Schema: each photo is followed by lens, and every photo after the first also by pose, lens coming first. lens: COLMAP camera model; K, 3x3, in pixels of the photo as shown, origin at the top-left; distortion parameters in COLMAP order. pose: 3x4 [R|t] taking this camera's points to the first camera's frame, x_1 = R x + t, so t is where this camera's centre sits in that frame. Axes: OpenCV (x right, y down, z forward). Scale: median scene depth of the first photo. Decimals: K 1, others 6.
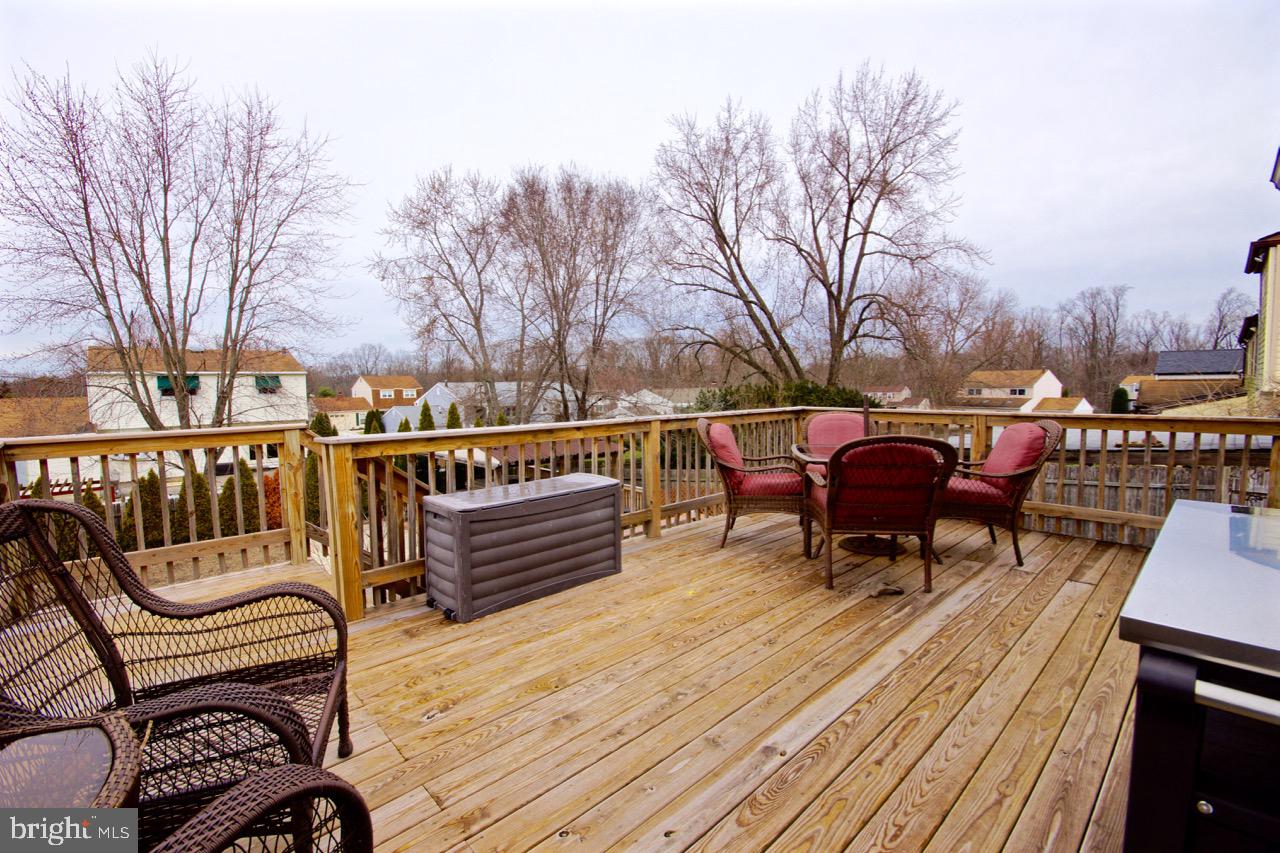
lens RADIAL K [[559.6, 0, 626.1], [0, 559.6, 421.7], [0, 0, 1]] dist [0.001528, -0.005838]
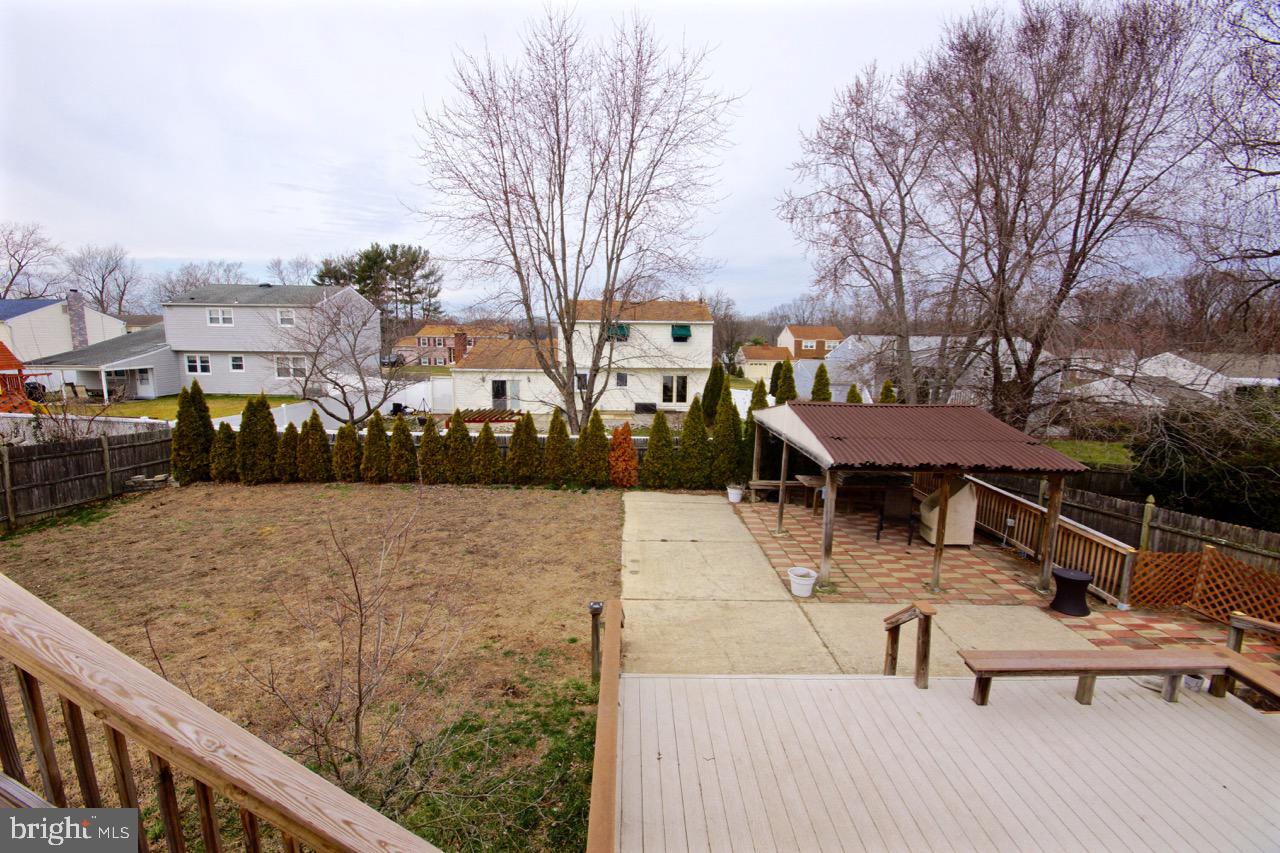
lens RADIAL K [[559.6, 0, 626.1], [0, 559.6, 421.7], [0, 0, 1]] dist [0.001528, -0.005838]
pose [[0.738397, 0.126472, -0.662401, 0.015185], [-0.068223, 0.991227, 0.113204, -0.013678], [0.670907, -0.038398, 0.740547, 0.130267]]
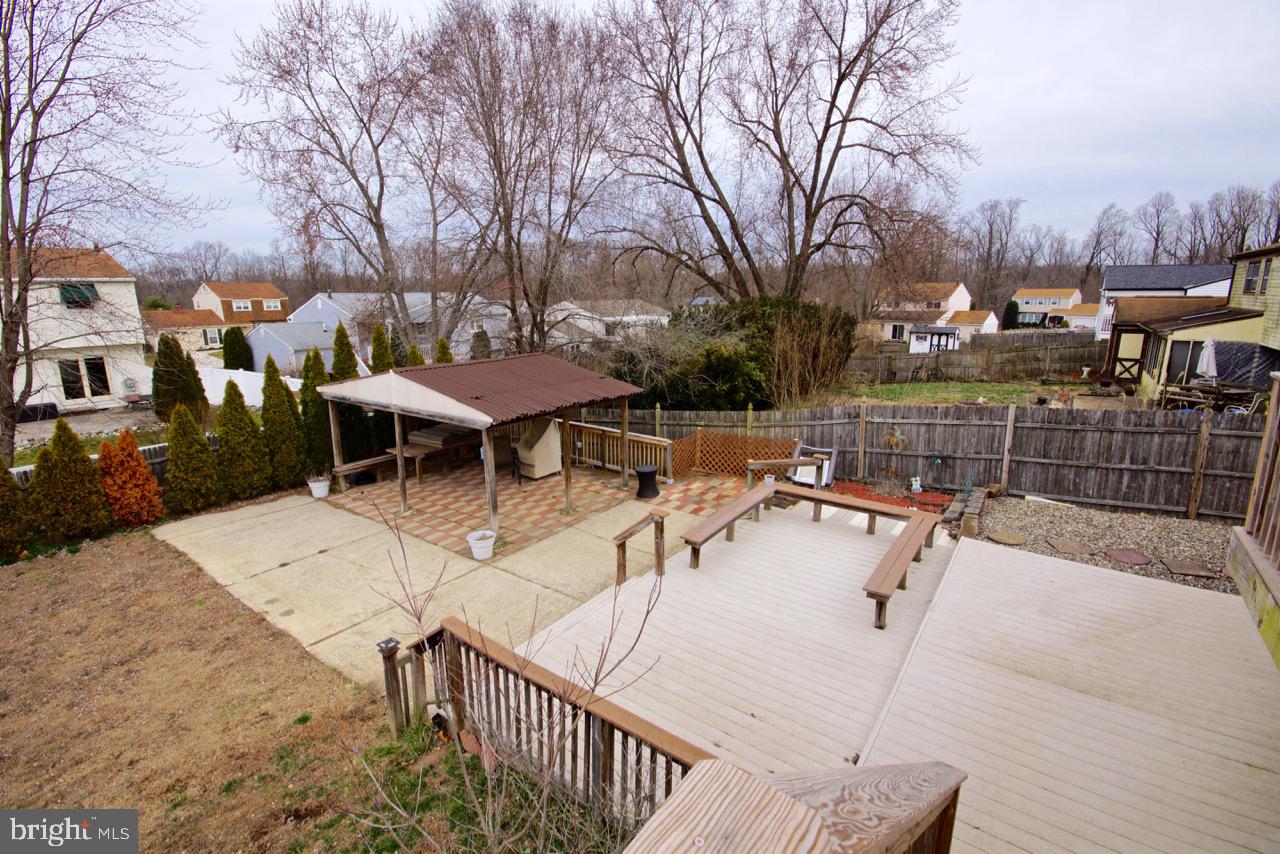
lens RADIAL K [[584.2, 0, 629.4], [0, 584.2, 423.4], [0, 0, 1]] dist [0.018172, -0.017245]
pose [[0.983668, -0.033374, 0.176869, -0.075092], [0.006554, 0.988649, 0.150103, -0.011738], [-0.179871, -0.146493, 0.972721, 0.104279]]
